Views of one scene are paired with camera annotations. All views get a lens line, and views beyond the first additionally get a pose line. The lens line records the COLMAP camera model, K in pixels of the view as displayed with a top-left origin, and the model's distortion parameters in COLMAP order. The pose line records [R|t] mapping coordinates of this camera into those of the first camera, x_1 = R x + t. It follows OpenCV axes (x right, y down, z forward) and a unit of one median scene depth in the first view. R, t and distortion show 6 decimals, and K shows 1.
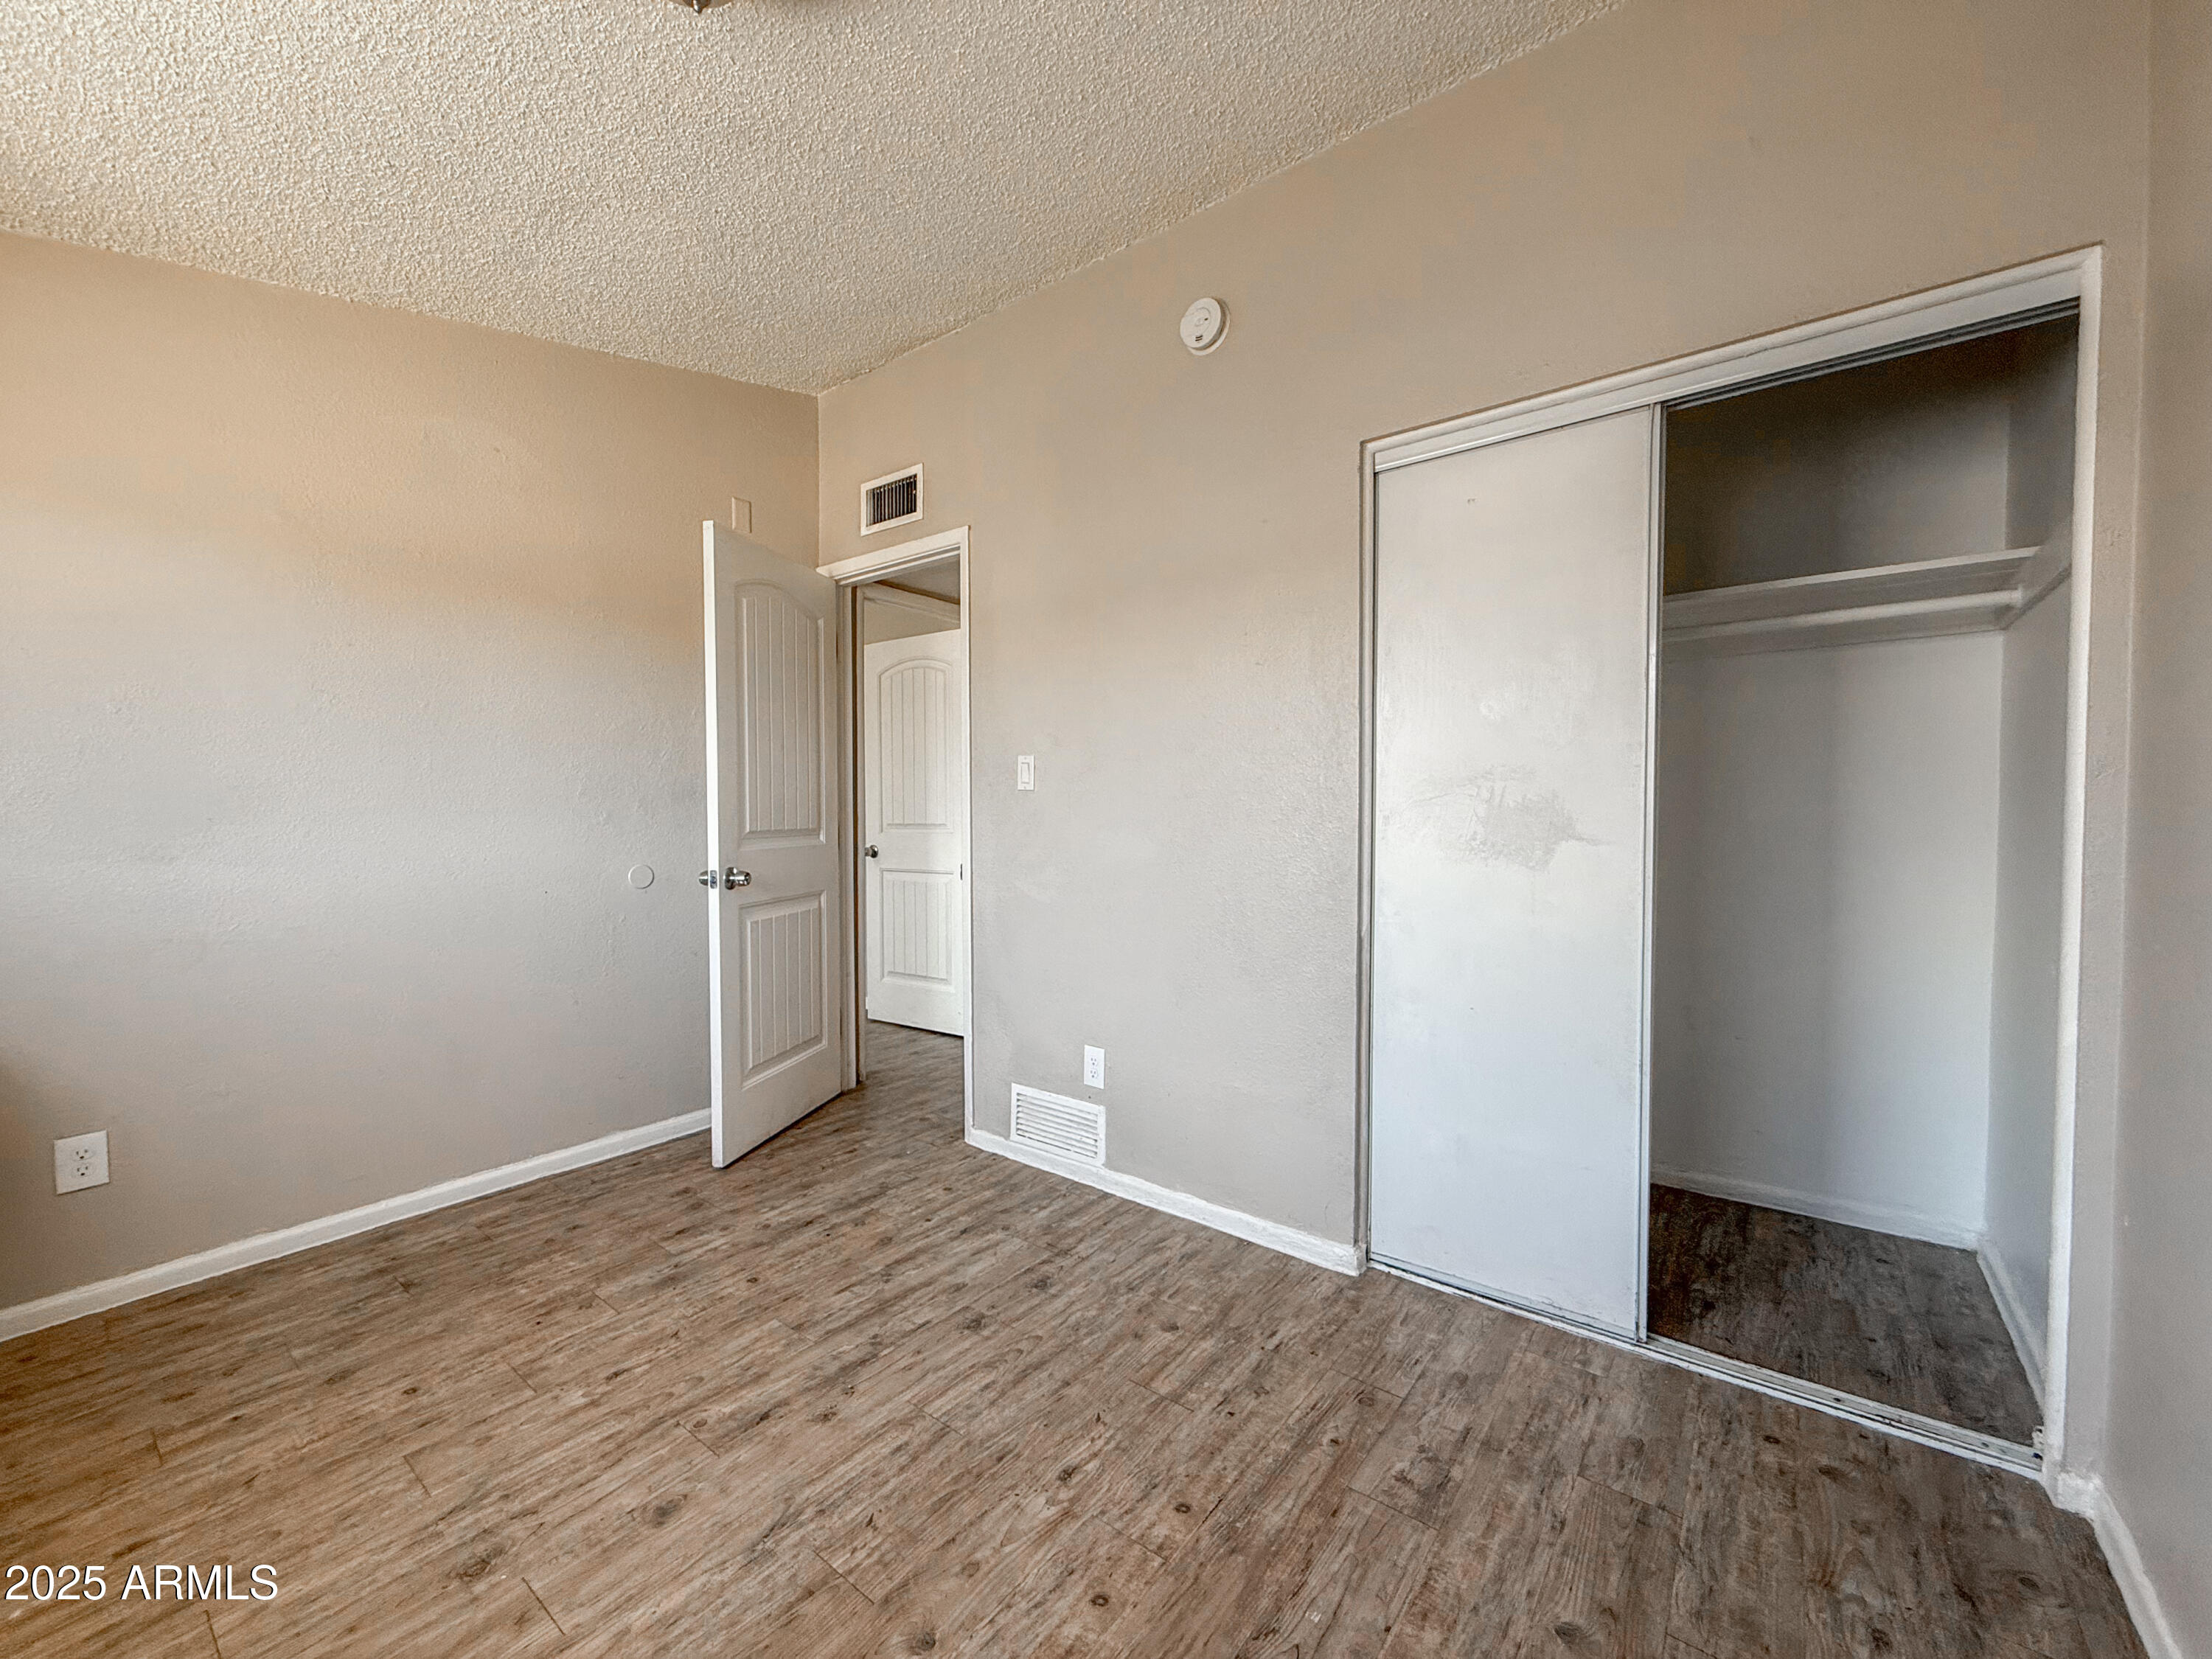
lens RADIAL K [[883.8, 0, 1100.9], [0, 883.8, 831.5], [0, 0, 1]] dist [-0.000396, 0.000271]
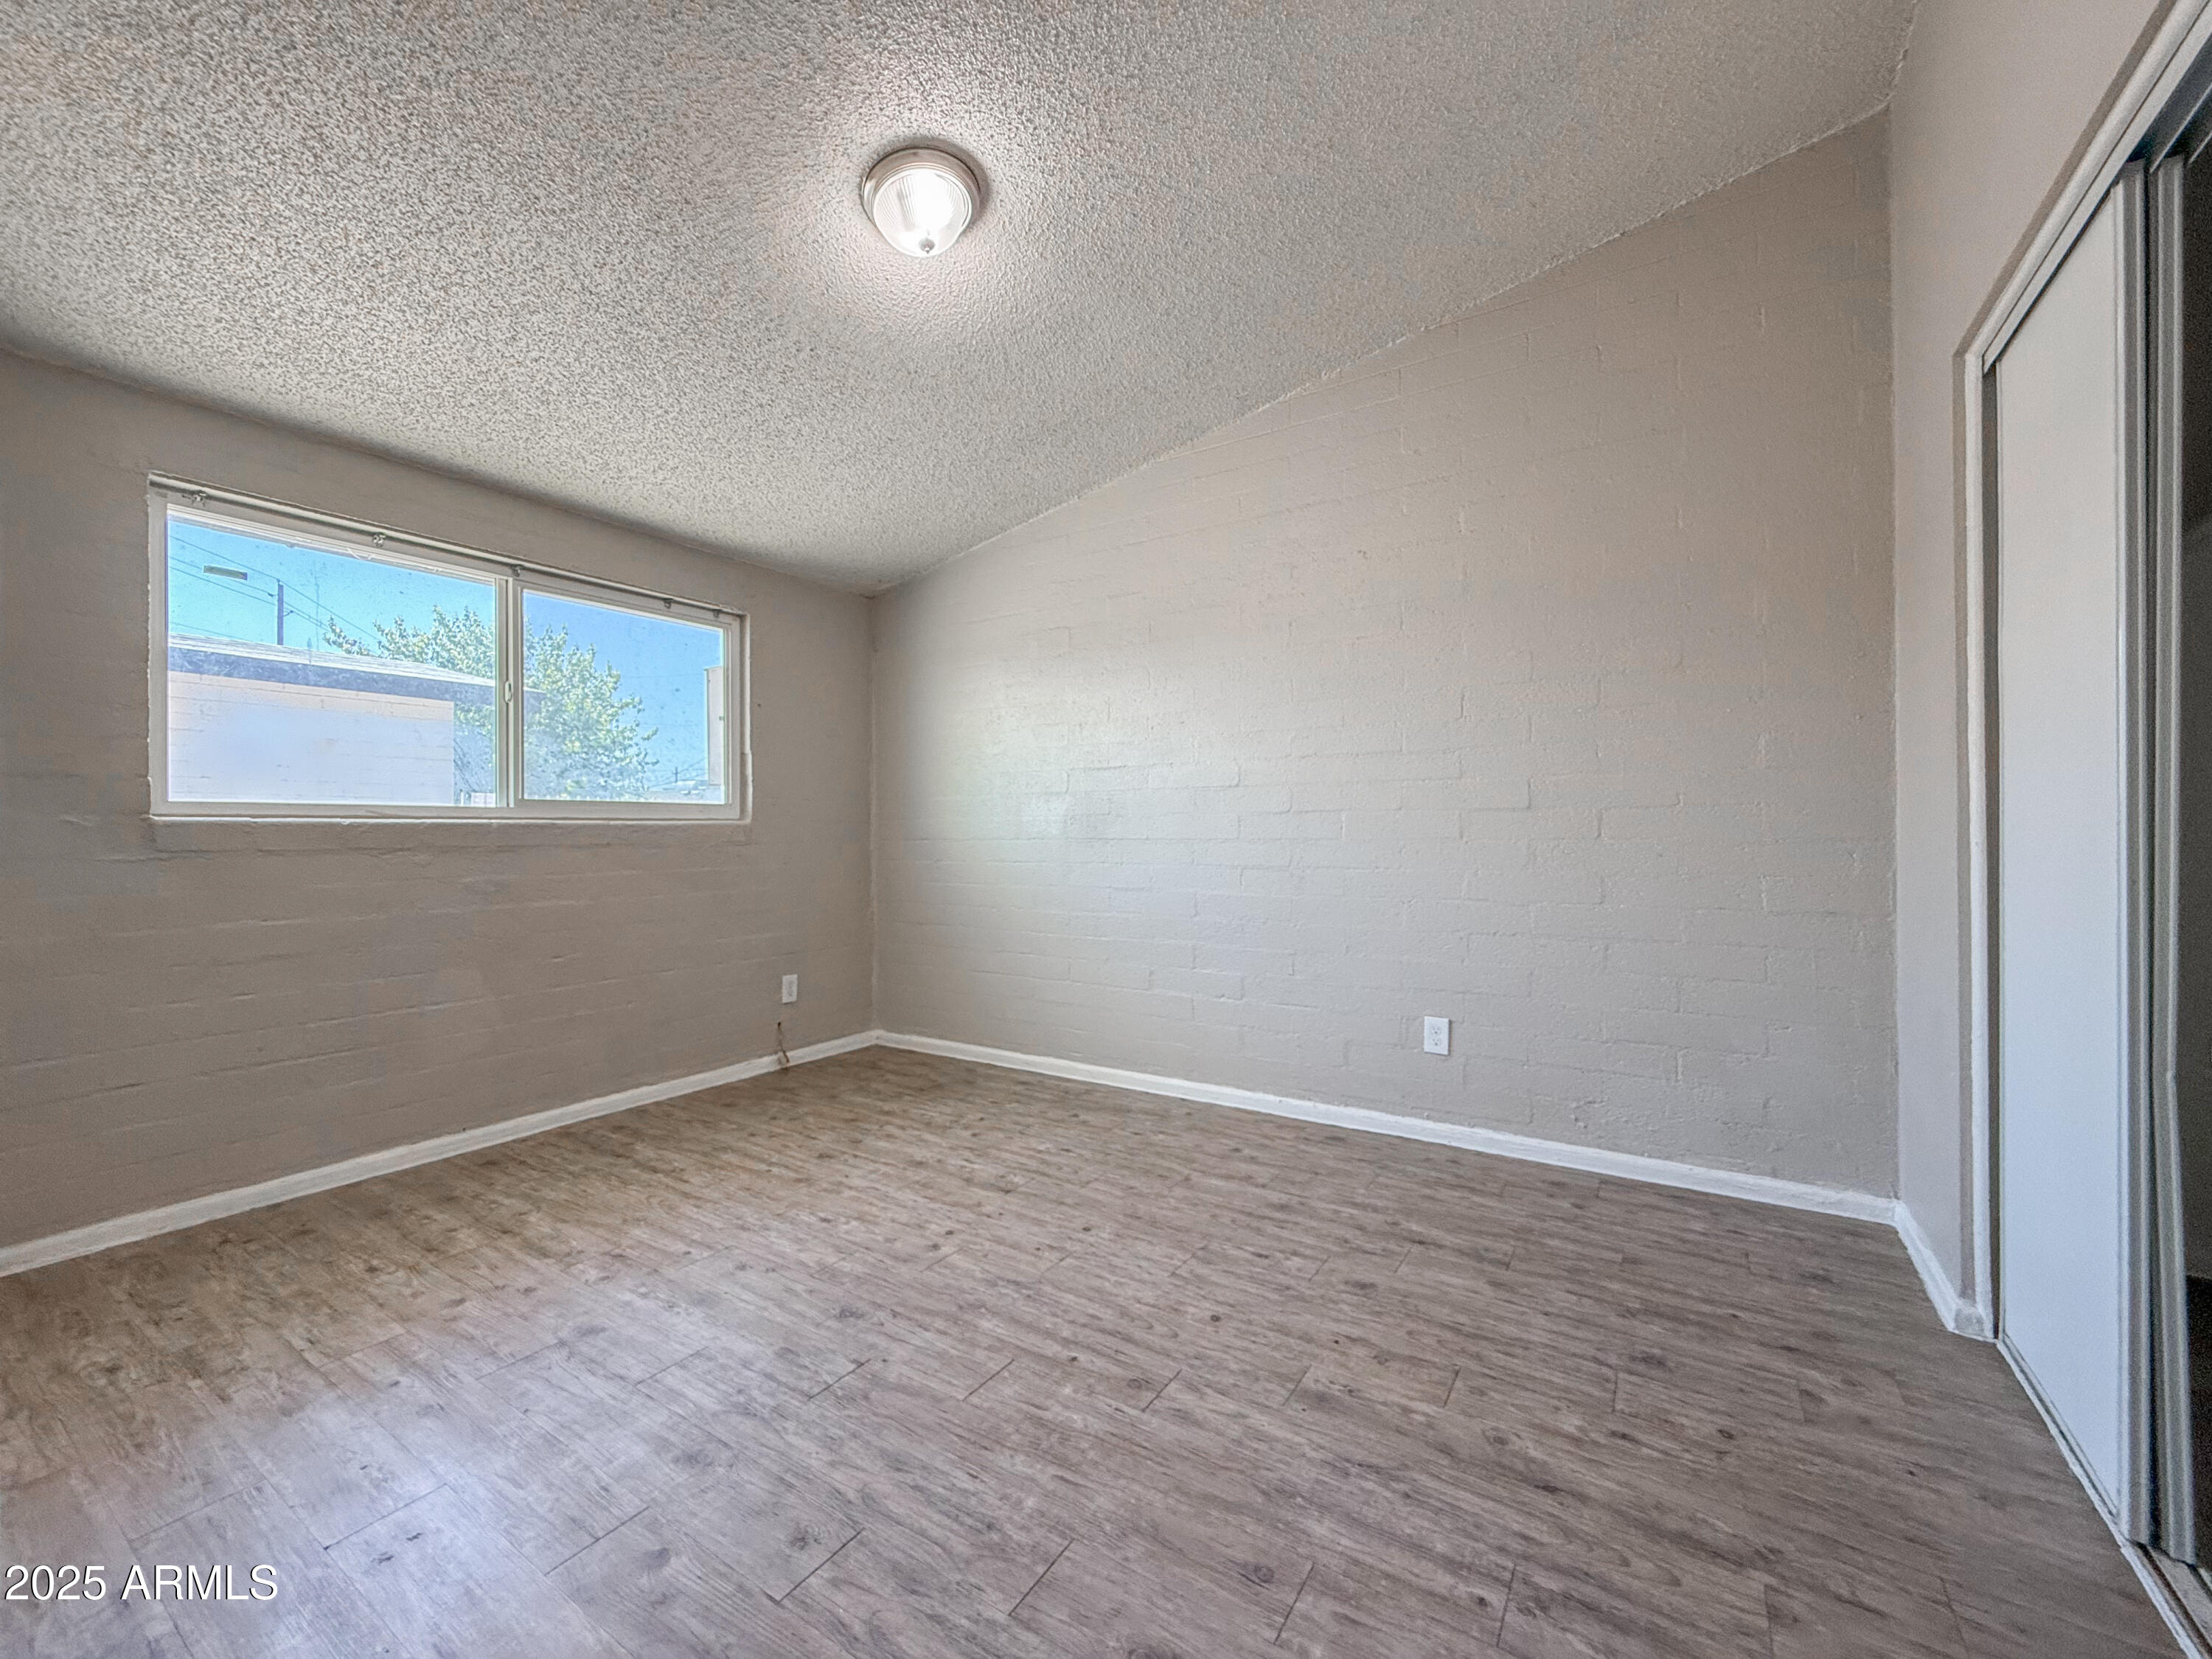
lens RADIAL K [[883.8, 0, 1100.7], [0, 883.8, 831.0], [0, 0, 1]] dist [-0.000396, 0.000271]
pose [[0.075183, -0.002590, -0.997166, 0.659491], [-0.018440, 0.999822, -0.003988, 0.048029], [0.996999, 0.018687, 0.075122, 0.600071]]
